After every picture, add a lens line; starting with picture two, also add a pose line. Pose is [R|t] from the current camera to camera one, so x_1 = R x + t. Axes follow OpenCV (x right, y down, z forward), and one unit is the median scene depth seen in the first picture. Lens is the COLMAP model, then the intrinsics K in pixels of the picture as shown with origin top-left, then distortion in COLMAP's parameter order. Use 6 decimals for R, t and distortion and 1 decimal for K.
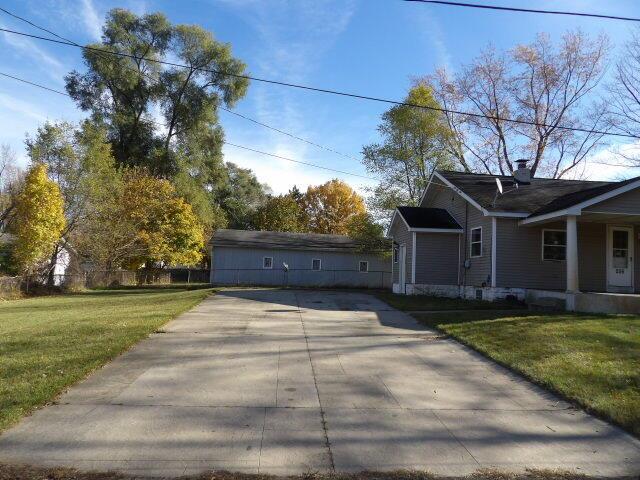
lens RADIAL K [[453.5, 0, 320.0], [0, 453.5, 240.0], [0, 0, 1]] dist [-0.042892, 0.048203]
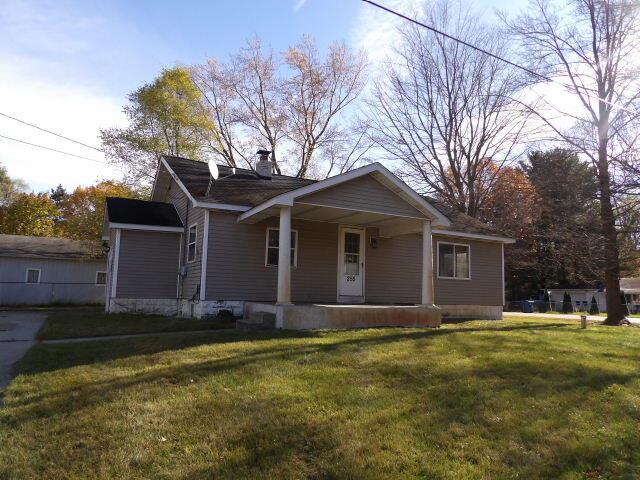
lens RADIAL K [[453.5, 0, 320.0], [0, 453.5, 240.0], [0, 0, 1]] dist [-0.042892, 0.048203]
pose [[0.912467, 0.029163, 0.408110, 0.209252], [-0.015898, 0.999230, -0.035857, 0.022243], [-0.408841, 0.026230, 0.912228, 0.179356]]
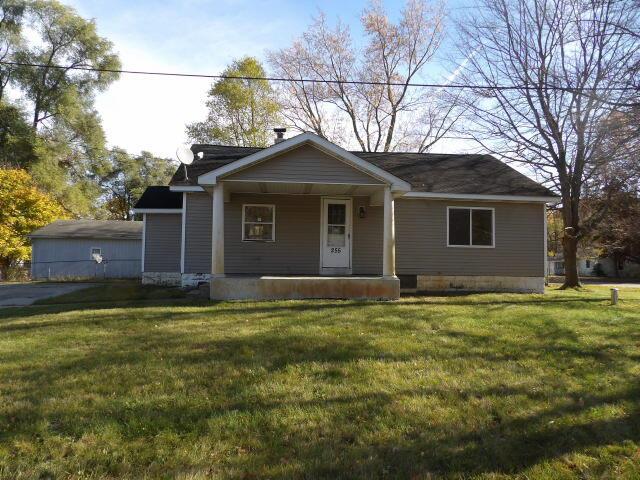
lens RADIAL K [[453.5, 0, 320.0], [0, 453.5, 240.0], [0, 0, 1]] dist [-0.042892, 0.048203]
pose [[0.998413, -0.029938, 0.047689, 0.504946], [0.028907, 0.999336, 0.022181, 0.024529], [-0.048321, -0.020768, 0.998616, 0.106011]]
